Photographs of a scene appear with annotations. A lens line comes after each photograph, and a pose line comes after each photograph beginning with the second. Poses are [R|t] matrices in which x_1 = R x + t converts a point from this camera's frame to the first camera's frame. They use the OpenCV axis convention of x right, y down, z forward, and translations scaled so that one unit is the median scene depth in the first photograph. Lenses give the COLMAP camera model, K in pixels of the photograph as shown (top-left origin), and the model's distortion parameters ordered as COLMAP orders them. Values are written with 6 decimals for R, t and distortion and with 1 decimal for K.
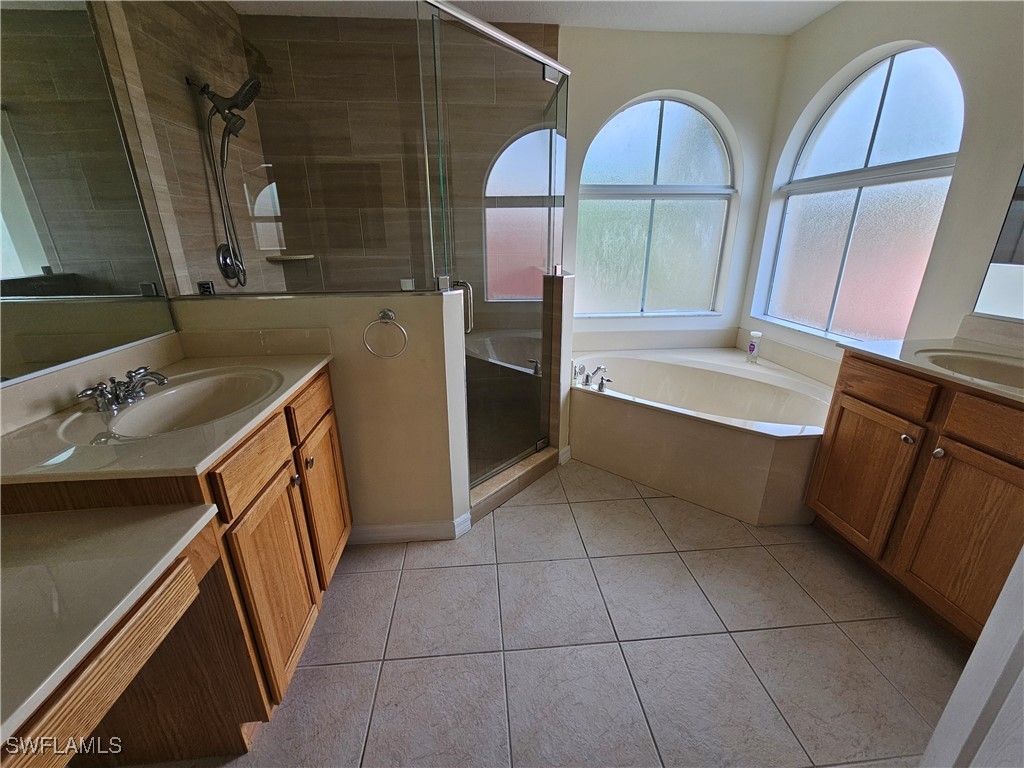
lens RADIAL K [[419.3, 0, 511.9], [0, 419.3, 382.2], [0, 0, 1]] dist [-0.001148, 0.000303]
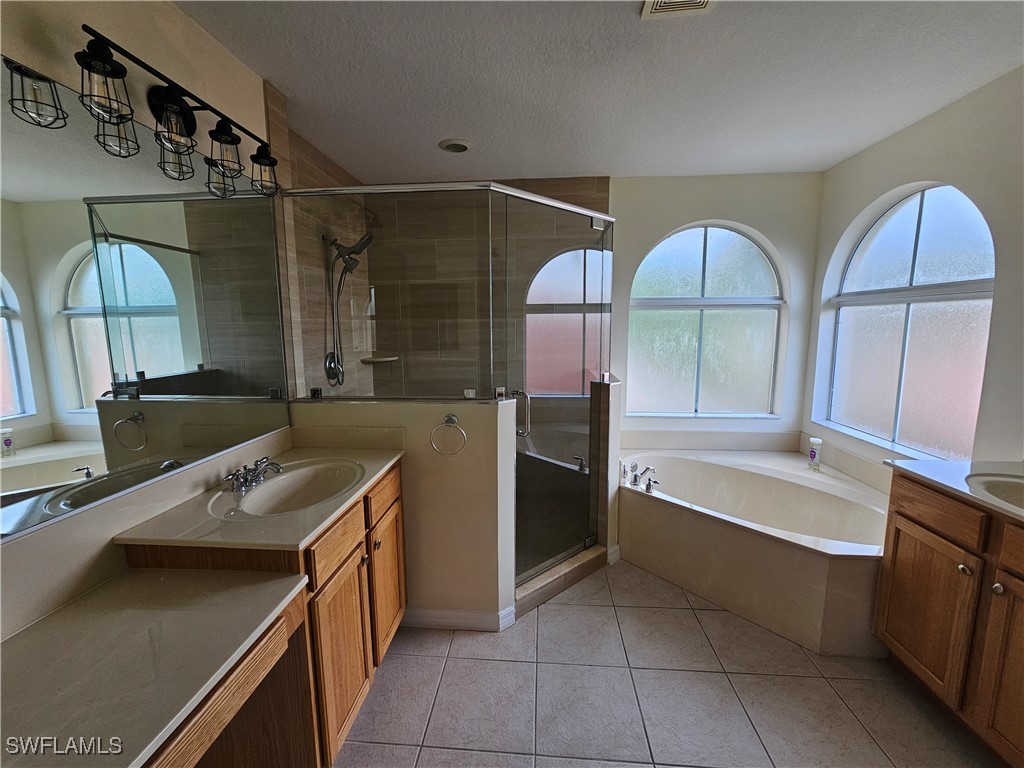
lens RADIAL K [[419.3, 0, 510.9], [0, 419.3, 383.5], [0, 0, 1]] dist [-0.001148, 0.000303]
pose [[0.986741, 0.020125, -0.161049, 0.050372], [-0.050947, 0.980534, -0.189623, -0.035379], [0.154098, 0.195313, 0.968559, -0.126645]]
